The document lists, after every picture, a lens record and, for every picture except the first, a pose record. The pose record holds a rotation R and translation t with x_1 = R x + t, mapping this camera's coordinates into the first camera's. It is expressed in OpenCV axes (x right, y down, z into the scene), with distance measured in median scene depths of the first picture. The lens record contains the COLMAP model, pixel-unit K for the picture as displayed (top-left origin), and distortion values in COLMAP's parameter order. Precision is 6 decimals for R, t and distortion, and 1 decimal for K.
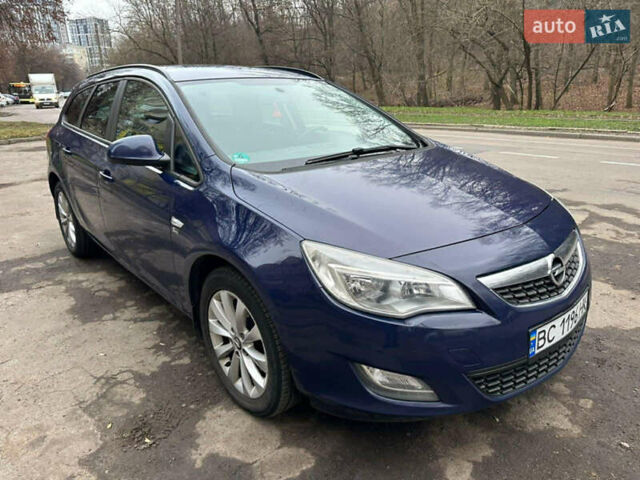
lens RADIAL K [[455.0, 0, 326.8], [0, 455.0, 247.7], [0, 0, 1]] dist [0.002040, -0.003832]
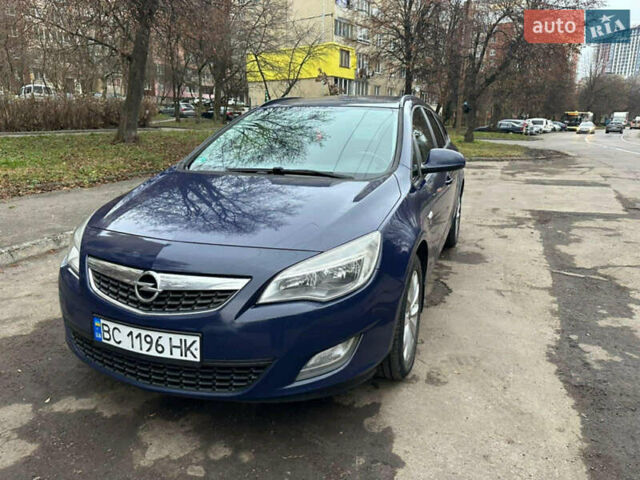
lens RADIAL K [[454.7, 0, 322.7], [0, 454.7, 240.1], [0, 0, 1]] dist [0.021407, -0.028847]
pose [[0.457553, 0.243882, -0.855083, 1.221779], [-0.306133, 0.946067, 0.106021, -0.225251], [0.834822, 0.213259, 0.507536, 0.616176]]
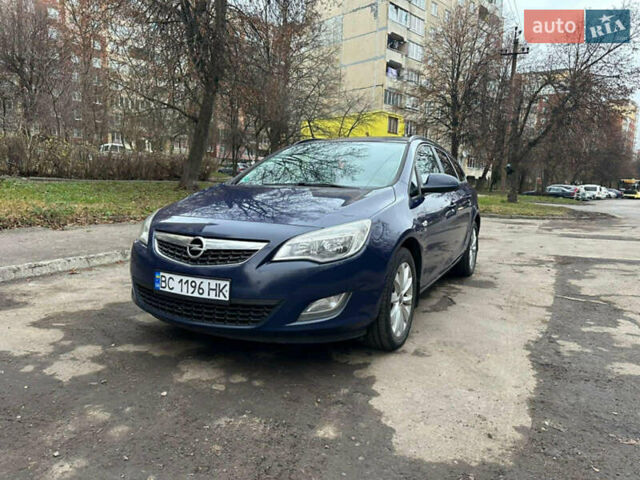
lens RADIAL K [[450.4, 0, 320.0], [0, 450.4, 240.0], [0, 0, 1]] dist [0.076656, -0.108208]
pose [[0.353139, 0.143278, -0.924534, 1.542226], [-0.341727, 0.939678, 0.015097, -0.102309], [0.870928, 0.310607, 0.380799, 0.621618]]
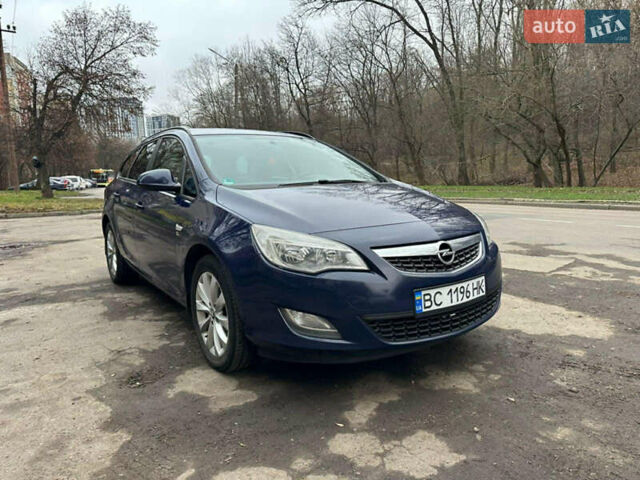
lens RADIAL K [[454.7, 0, 322.7], [0, 454.7, 240.1], [0, 0, 1]] dist [0.021407, -0.028847]
pose [[0.993297, 0.008153, -0.115298, 0.239886], [-0.030101, 0.981336, -0.189929, 0.214501], [0.111598, 0.192126, 0.975004, -0.256400]]
